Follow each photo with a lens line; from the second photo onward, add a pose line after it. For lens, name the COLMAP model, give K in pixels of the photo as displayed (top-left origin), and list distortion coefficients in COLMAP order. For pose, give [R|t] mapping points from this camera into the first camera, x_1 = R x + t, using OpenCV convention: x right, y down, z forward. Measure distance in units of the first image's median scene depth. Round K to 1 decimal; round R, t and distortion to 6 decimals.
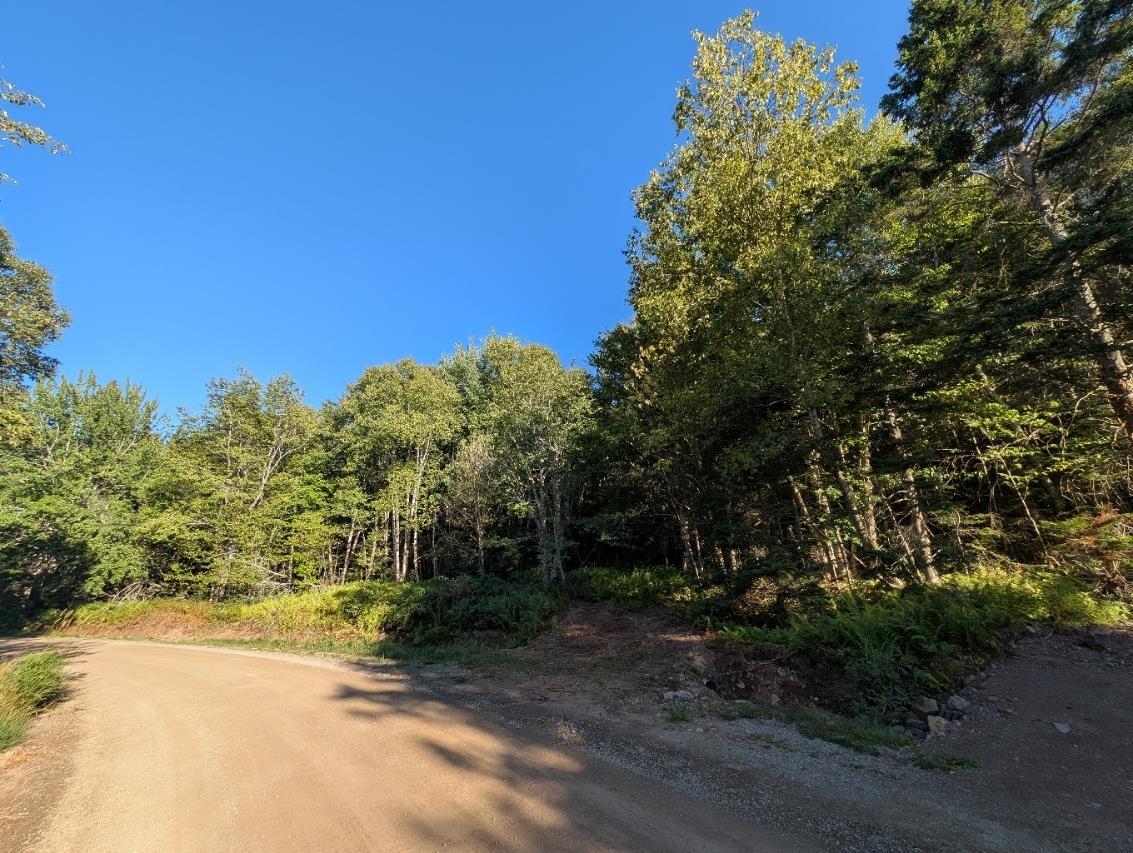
lens RADIAL K [[440.4, 0, 566.5], [0, 440.4, 426.5], [0, 0, 1]] dist [0.001598, 0.000229]
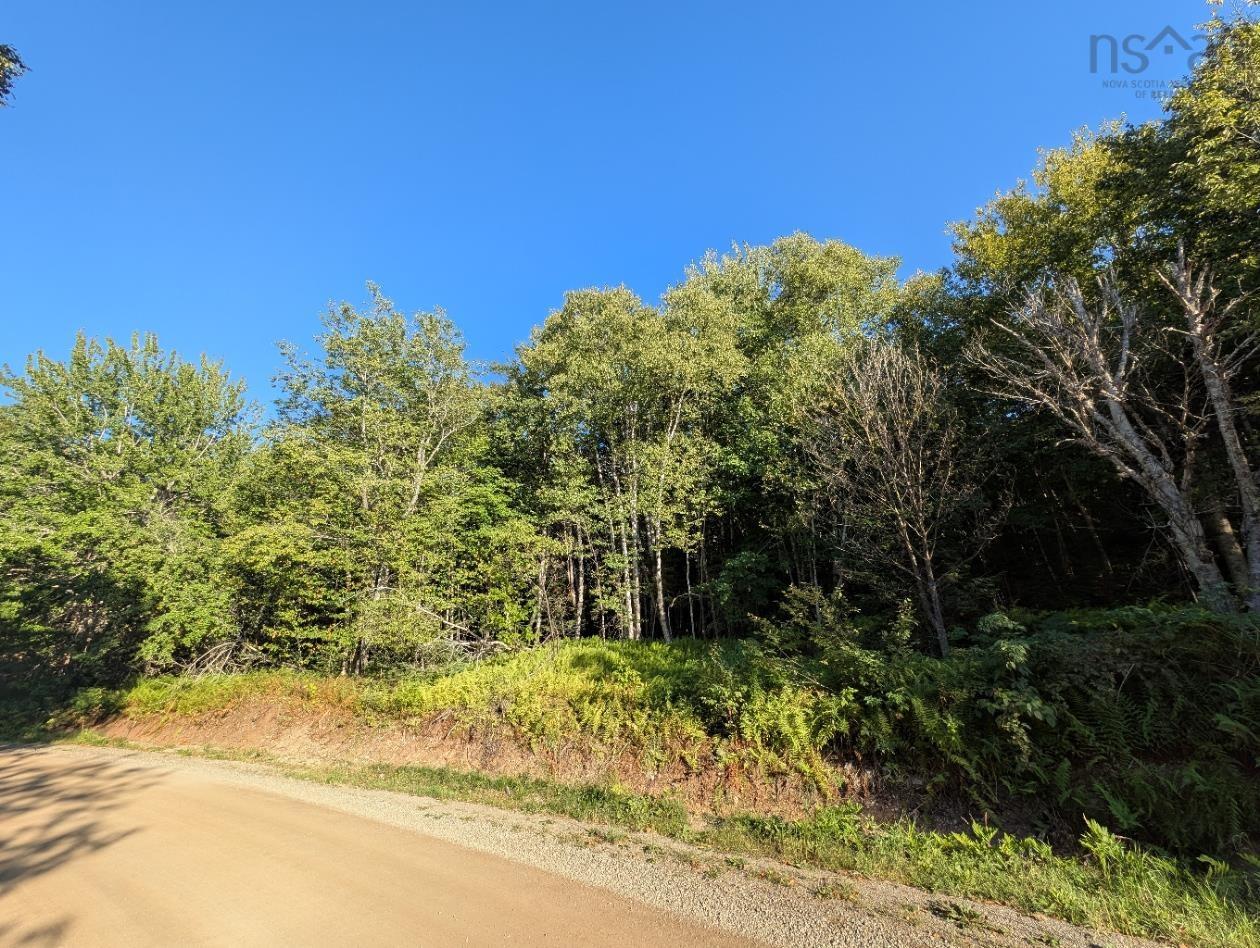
lens RADIAL K [[463.2, 0, 630.0], [0, 463.2, 474.0], [0, 0, 1]] dist [0.000084, -0.000073]
pose [[0.998584, -0.029136, -0.044504, -0.399562], [0.028911, 0.999566, -0.005683, 0.146555], [0.044650, 0.004389, 0.998993, 0.406051]]
